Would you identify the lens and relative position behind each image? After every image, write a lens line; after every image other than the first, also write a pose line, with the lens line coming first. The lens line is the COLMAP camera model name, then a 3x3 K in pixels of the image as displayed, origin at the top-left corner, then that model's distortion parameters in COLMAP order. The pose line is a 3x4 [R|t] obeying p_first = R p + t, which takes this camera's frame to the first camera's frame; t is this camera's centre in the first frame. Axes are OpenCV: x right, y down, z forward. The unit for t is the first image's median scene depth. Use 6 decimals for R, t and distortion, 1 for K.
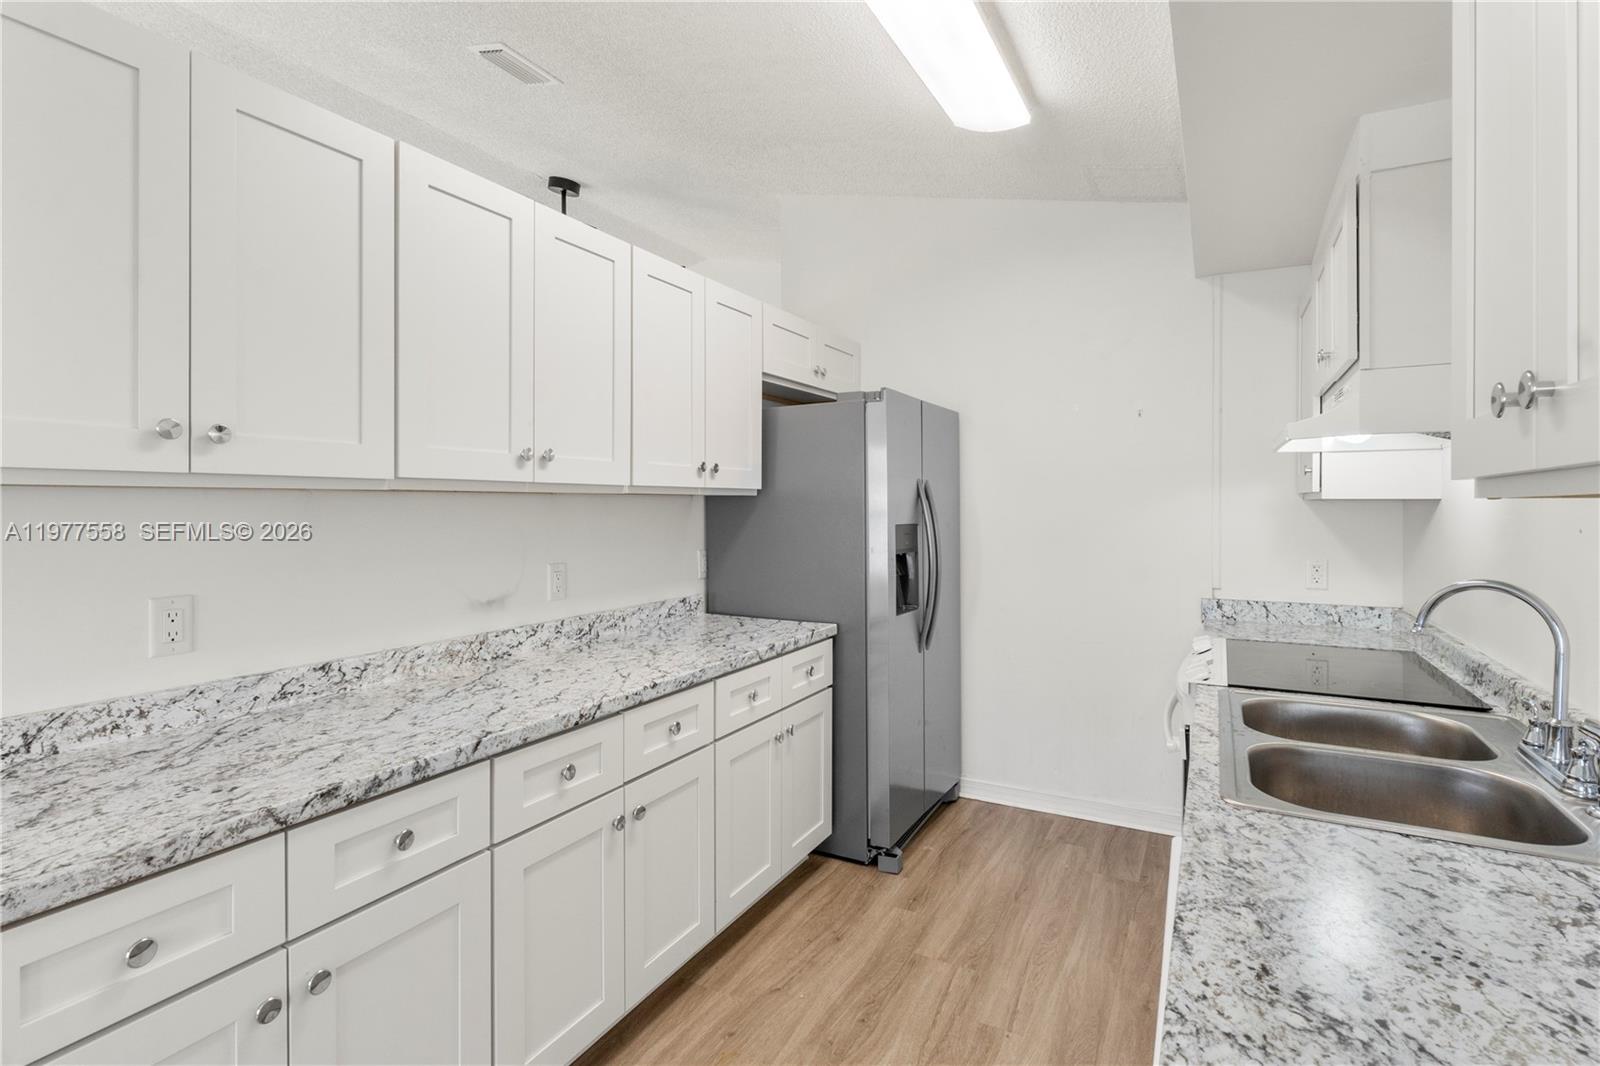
lens RADIAL K [[768.1, 0, 808.0], [0, 768.1, 510.4], [0, 0, 1]] dist [0.009939, 0.001431]
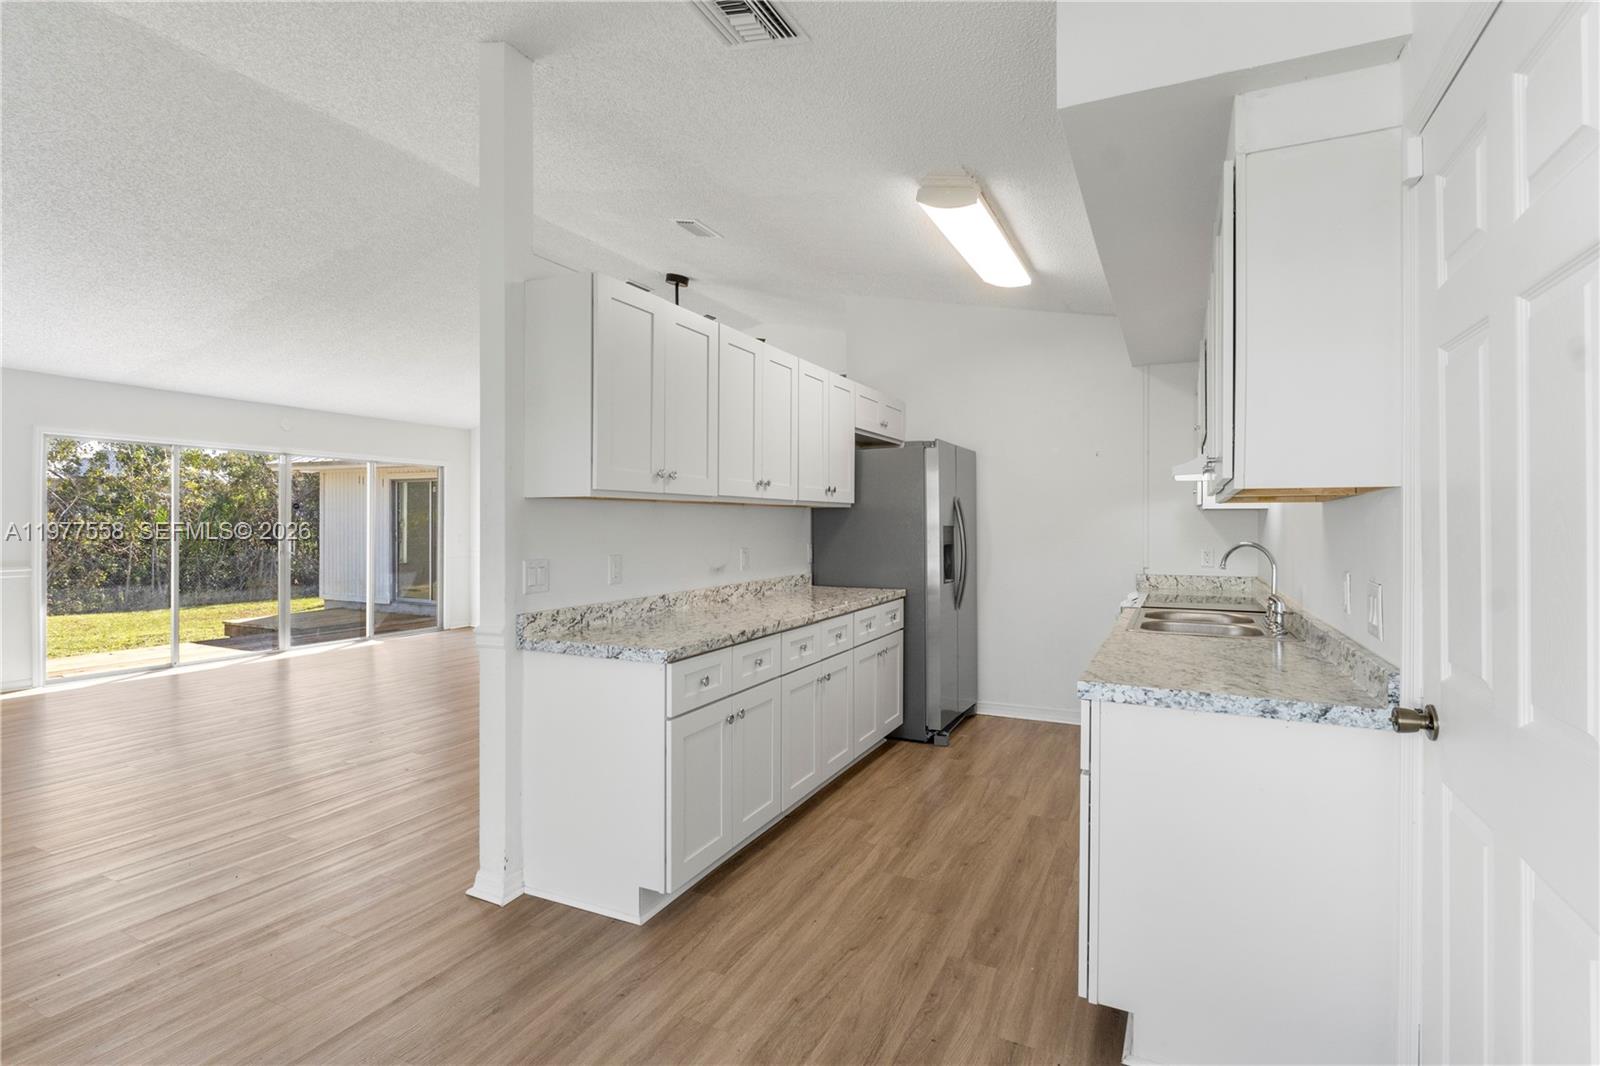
lens RADIAL K [[768.1, 0, 803.2], [0, 768.1, 527.7], [0, 0, 1]] dist [0.009939, 0.001431]
pose [[0.999373, -0.001171, 0.035388, -0.254997], [0.001227, 0.999998, -0.001570, 0.027537], [-0.035387, 0.001613, 0.999372, -0.626187]]
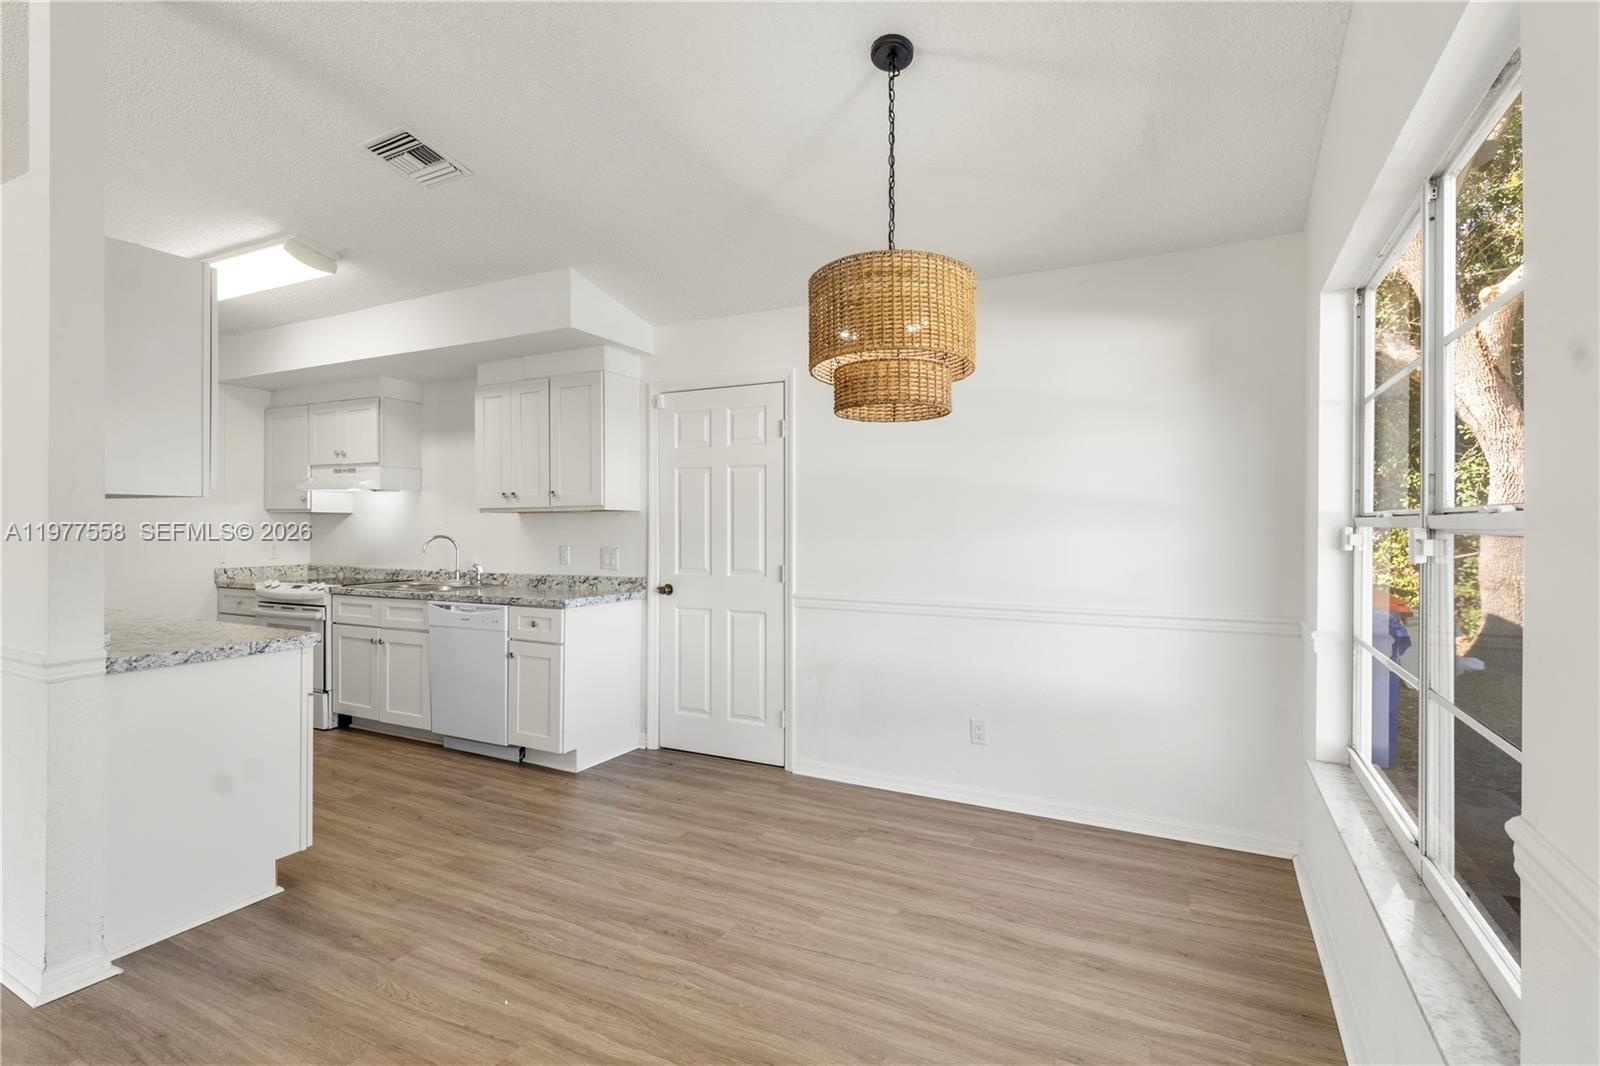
lens RADIAL K [[768.1, 0, 806.8], [0, 768.1, 527.3], [0, 0, 1]] dist [0.009939, 0.001431]
pose [[-0.026932, -0.004637, 0.999627, -1.530718], [0.004068, 0.999980, 0.004748, 0.021723], [-0.999629, 0.004194, -0.026913, -0.339809]]
